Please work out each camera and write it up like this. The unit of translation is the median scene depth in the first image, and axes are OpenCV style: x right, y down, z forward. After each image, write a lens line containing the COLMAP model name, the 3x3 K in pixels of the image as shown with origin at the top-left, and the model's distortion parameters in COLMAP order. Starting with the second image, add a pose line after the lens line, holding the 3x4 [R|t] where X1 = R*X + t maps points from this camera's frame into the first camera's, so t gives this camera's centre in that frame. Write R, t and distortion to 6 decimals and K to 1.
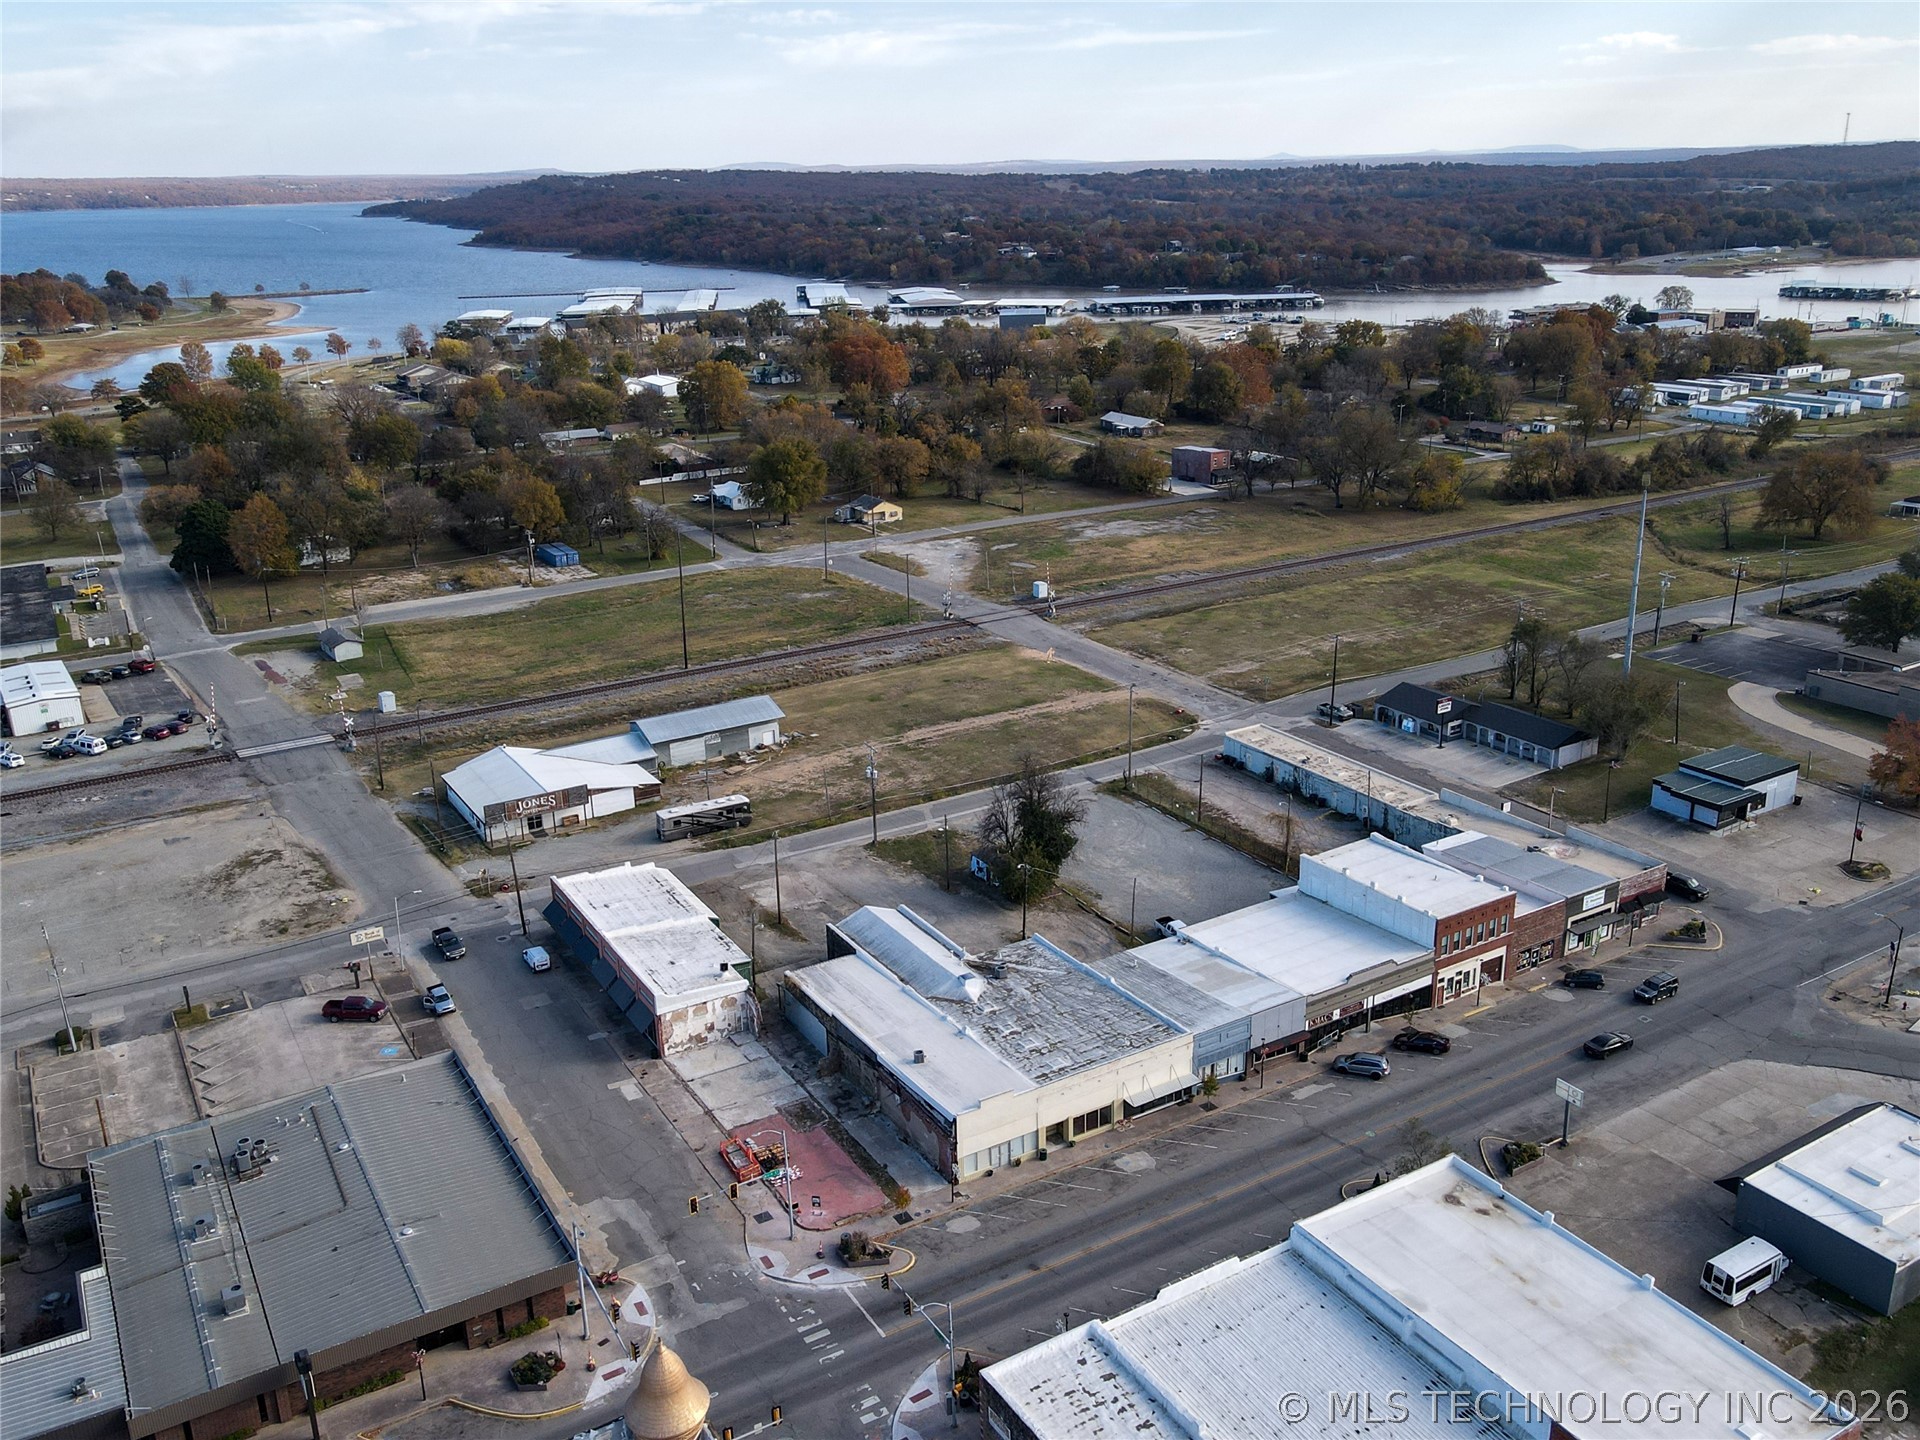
lens RADIAL K [[1621.0, 0, 978.6], [0, 1621.0, 739.4], [0, 0, 1]] dist [-0.018888, 0.087494]
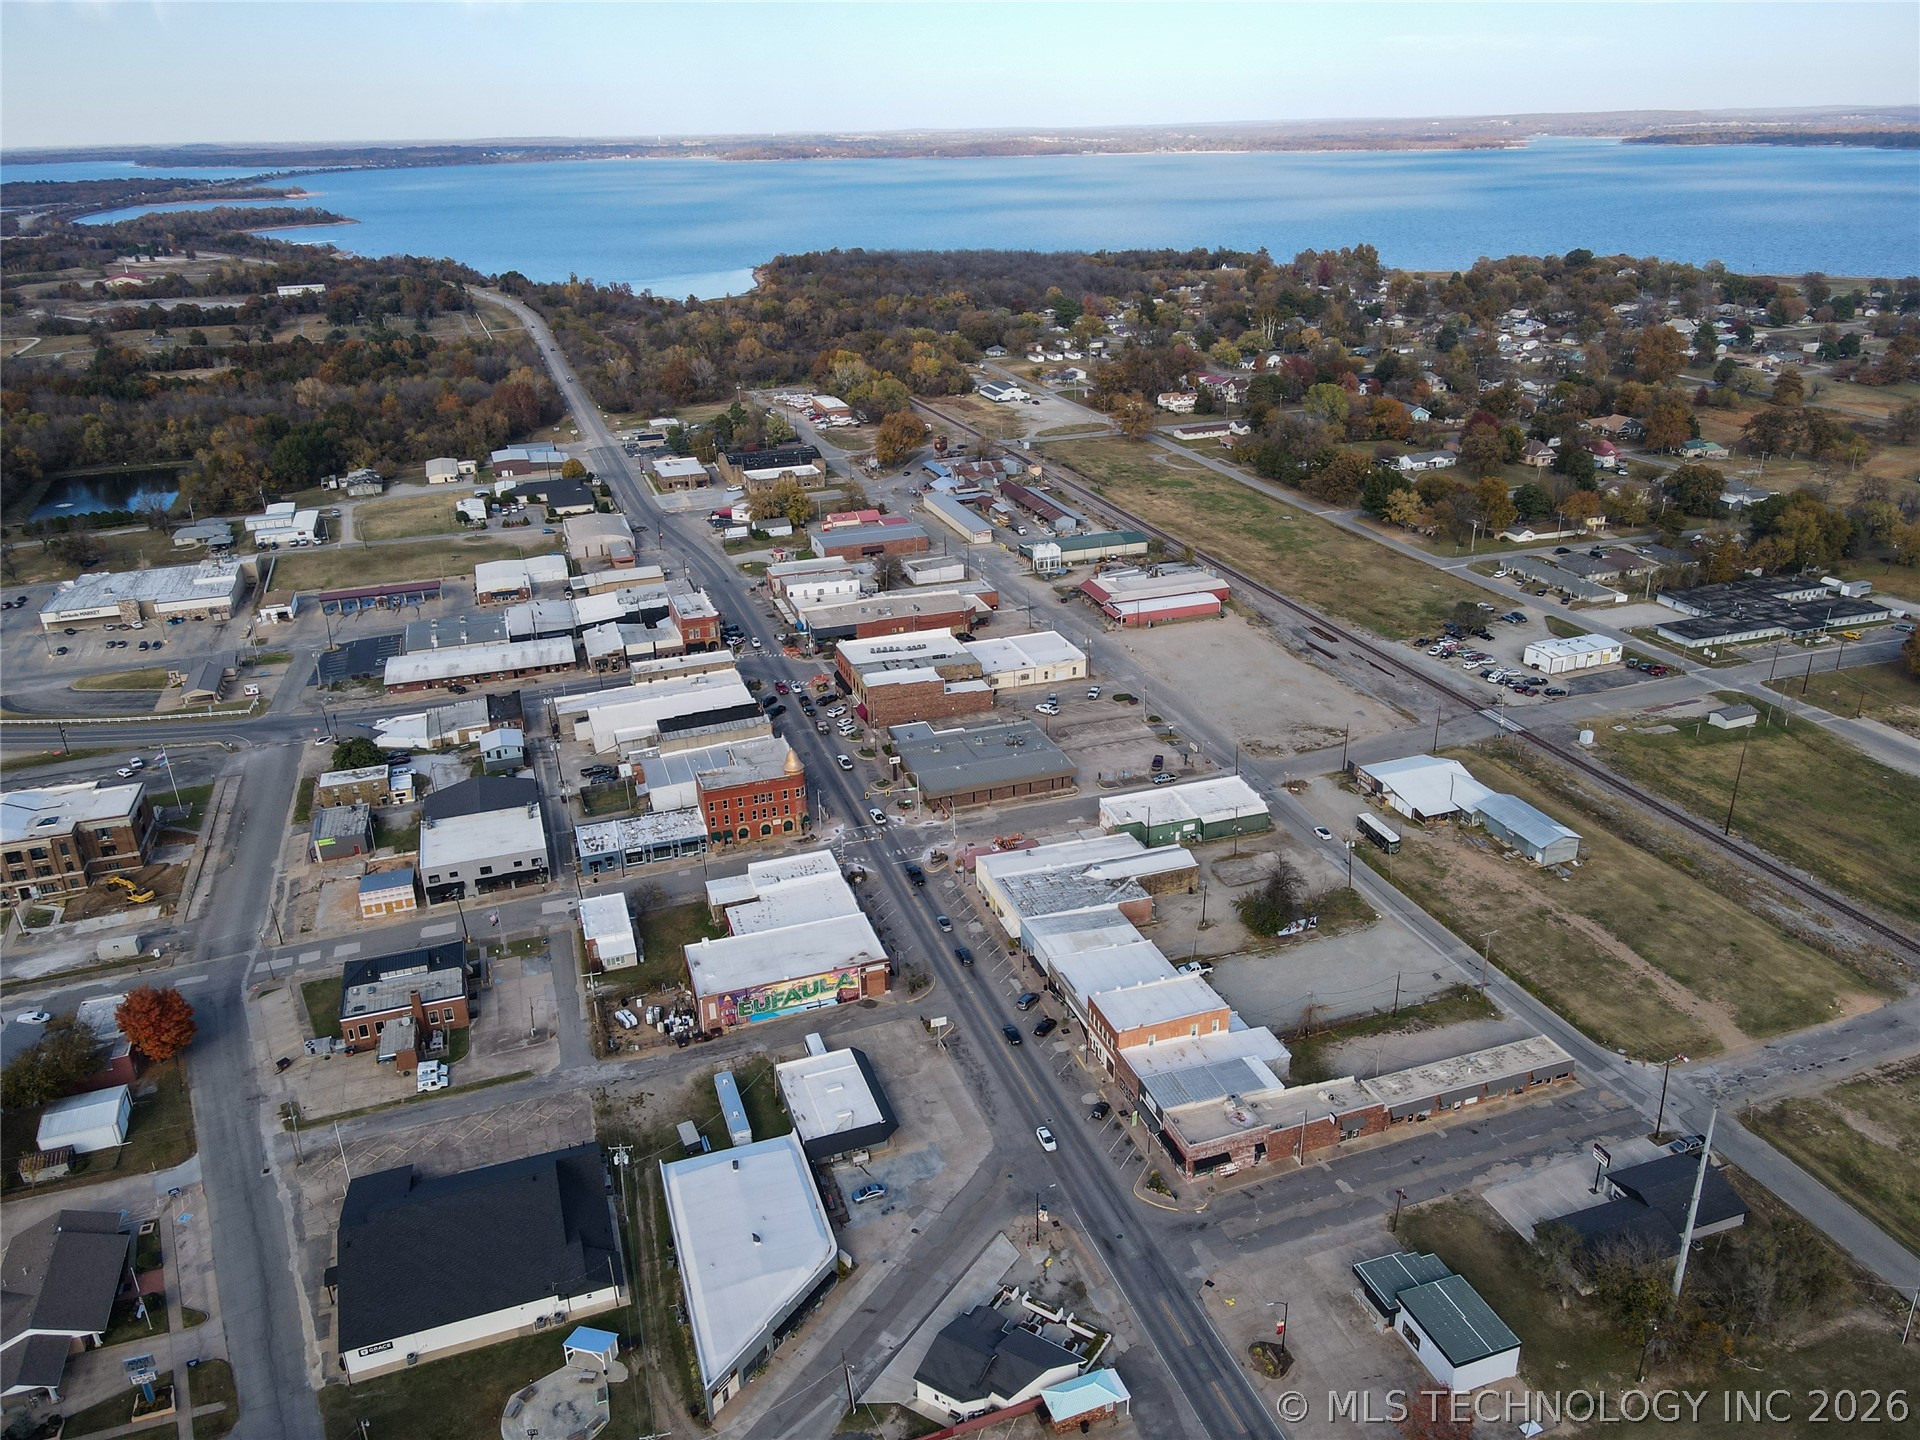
lens RADIAL K [[1402.4, 0, 972.1], [0, 1402.4, 725.6], [0, 0, 1]] dist [-0.002414, 0.029577]
pose [[-0.214226, 0.409424, -0.886837, 1.423397], [-0.306445, 0.833906, 0.459013, -0.714621], [0.927469, 0.370099, -0.053178, 0.844769]]
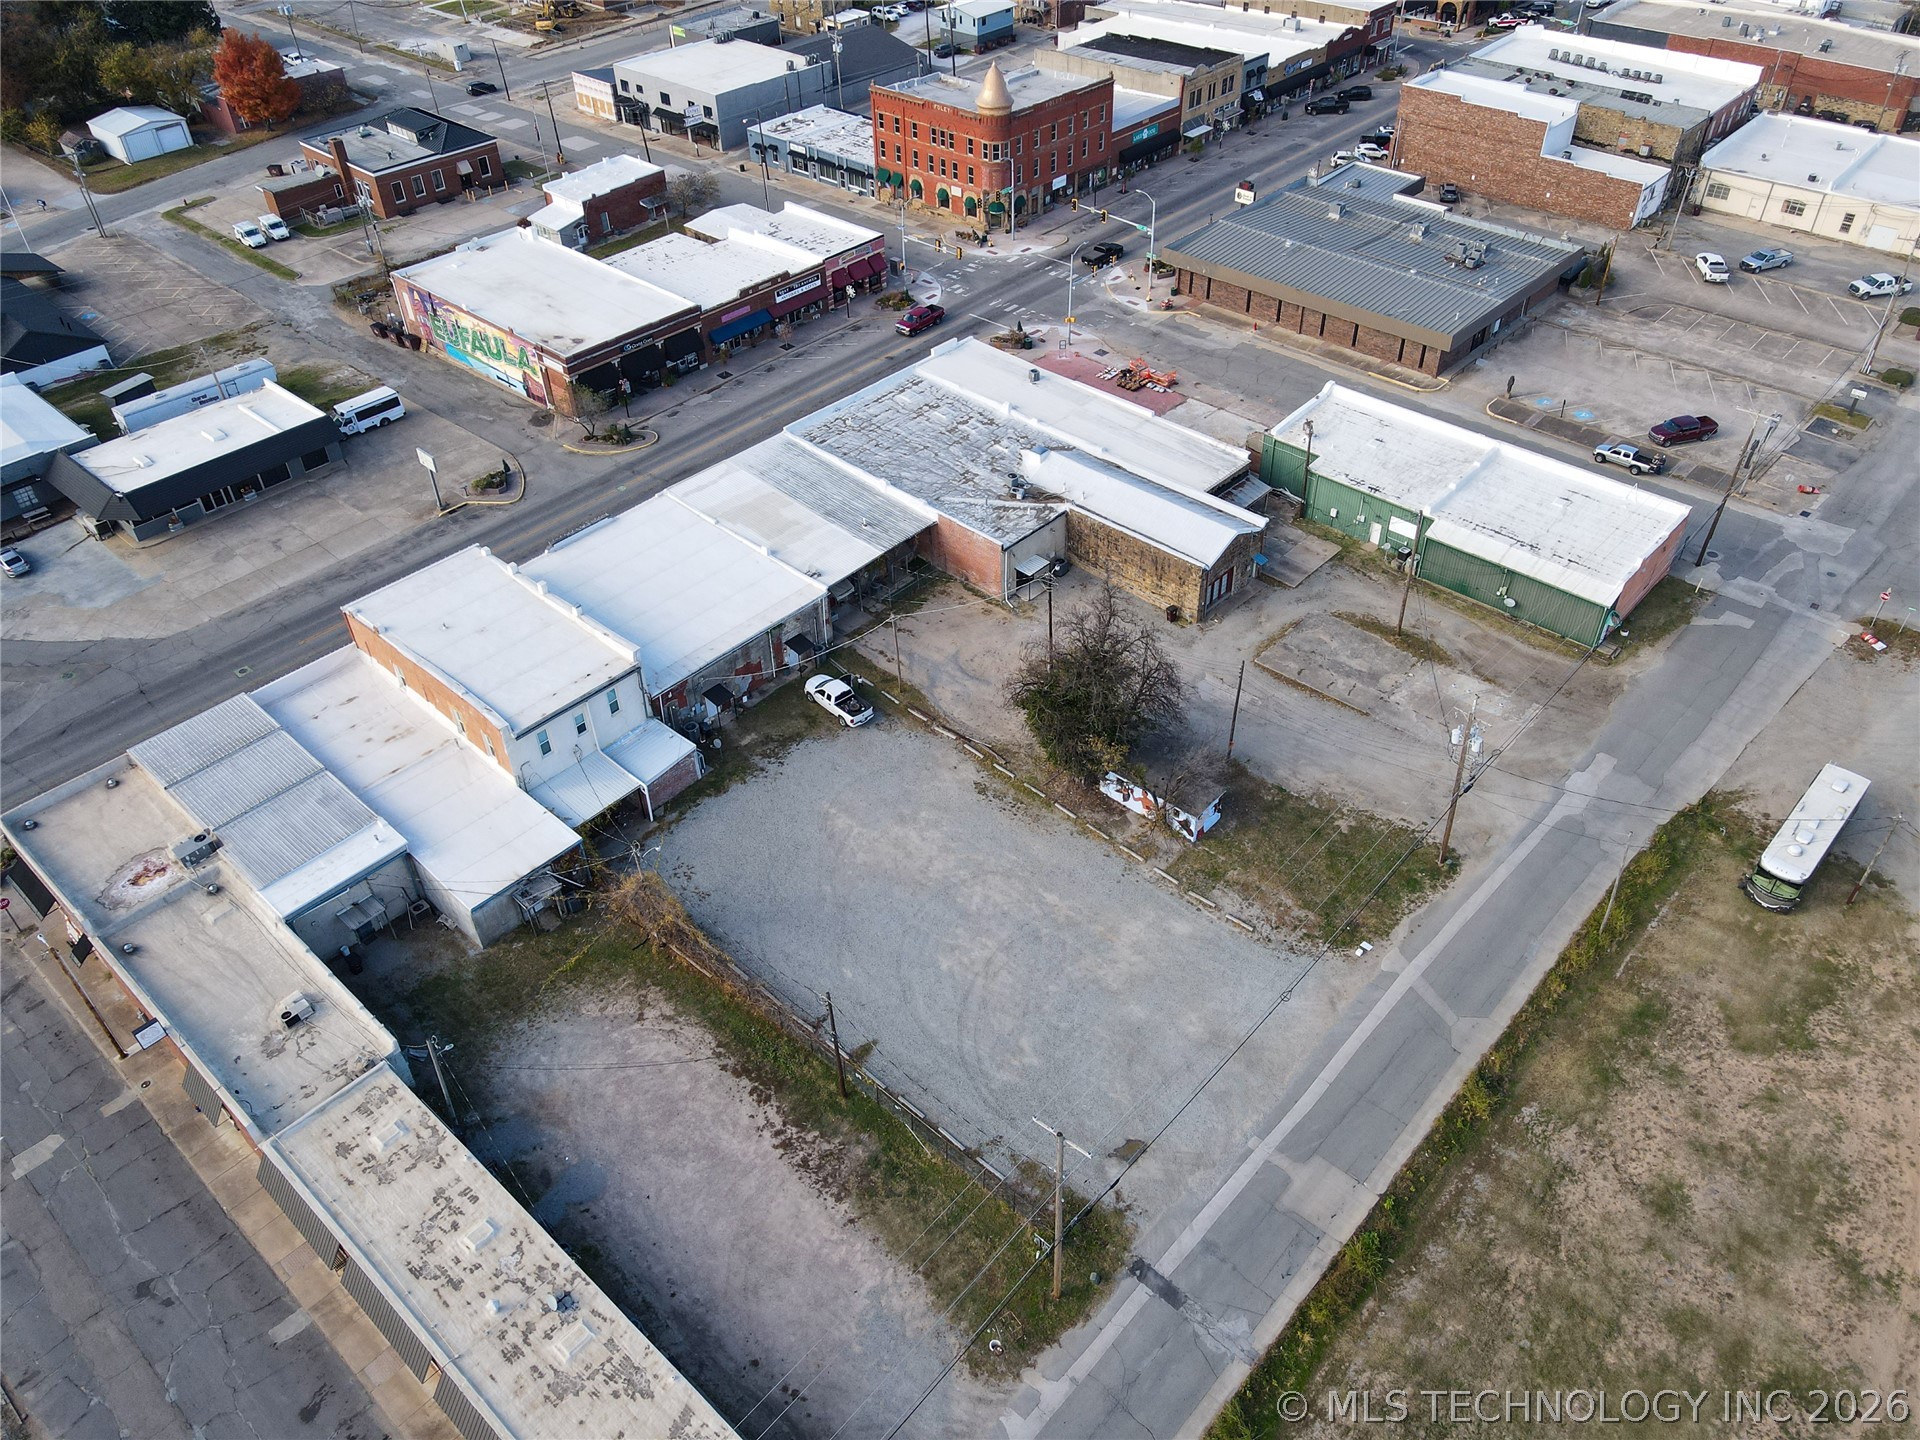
lens RADIAL K [[1402.4, 0, 972.1], [0, 1402.4, 725.6], [0, 0, 1]] dist [-0.002414, 0.029577]
pose [[-0.959554, 0.209478, -0.188084, 0.197122], [-0.058531, 0.505048, 0.861104, -0.421765], [0.275373, 0.837285, -0.472360, 1.416286]]
